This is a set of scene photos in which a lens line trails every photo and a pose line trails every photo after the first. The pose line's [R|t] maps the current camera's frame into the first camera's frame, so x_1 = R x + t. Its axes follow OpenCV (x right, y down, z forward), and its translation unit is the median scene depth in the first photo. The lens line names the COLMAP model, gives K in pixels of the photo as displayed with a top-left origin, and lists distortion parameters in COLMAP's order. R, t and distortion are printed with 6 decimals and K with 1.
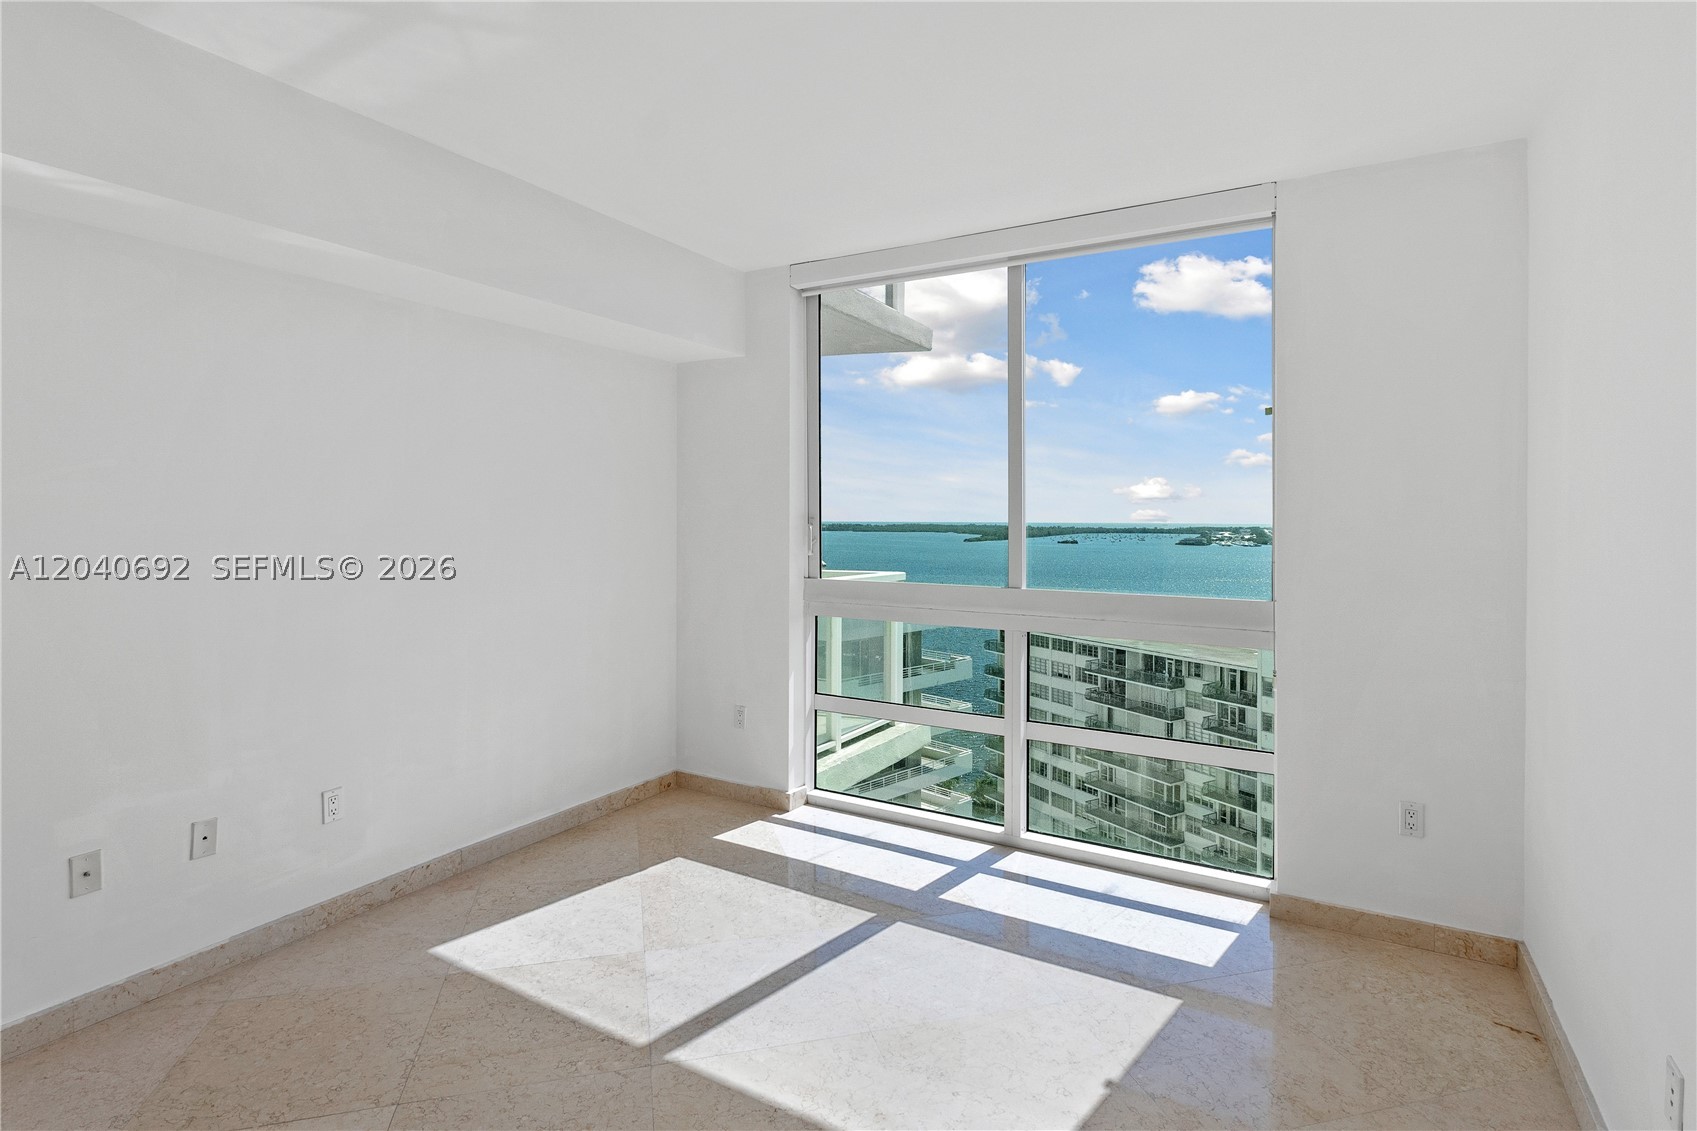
lens RADIAL K [[859.9, 0, 828.6], [0, 859.9, 540.6], [0, 0, 1]] dist [0.000043, -0.000030]
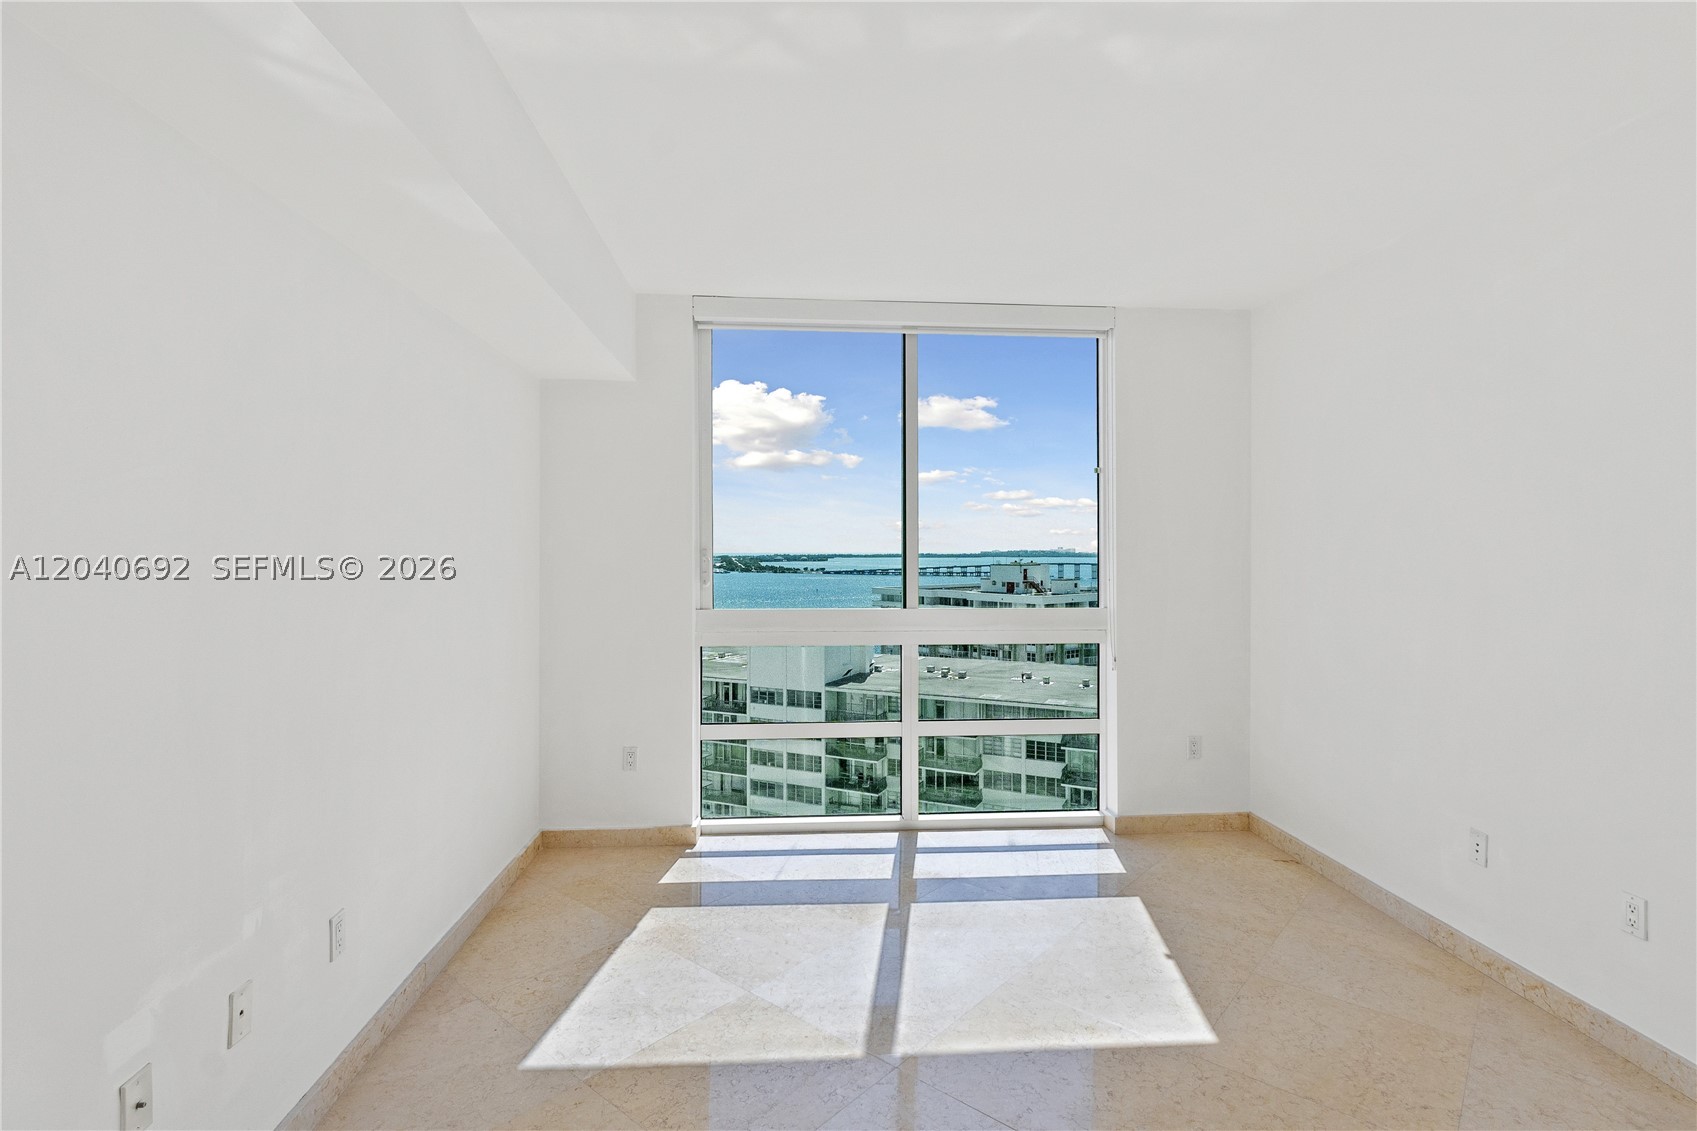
lens RADIAL K [[841.4, 0, 852.6], [0, 841.4, 569.7], [0, 0, 1]] dist [-0.000032, -0.001190]
pose [[0.817597, -0.020353, 0.575431, -0.553561], [0.020986, 0.999764, 0.005544, -0.005842], [-0.575408, 0.007543, 0.817832, 0.118075]]
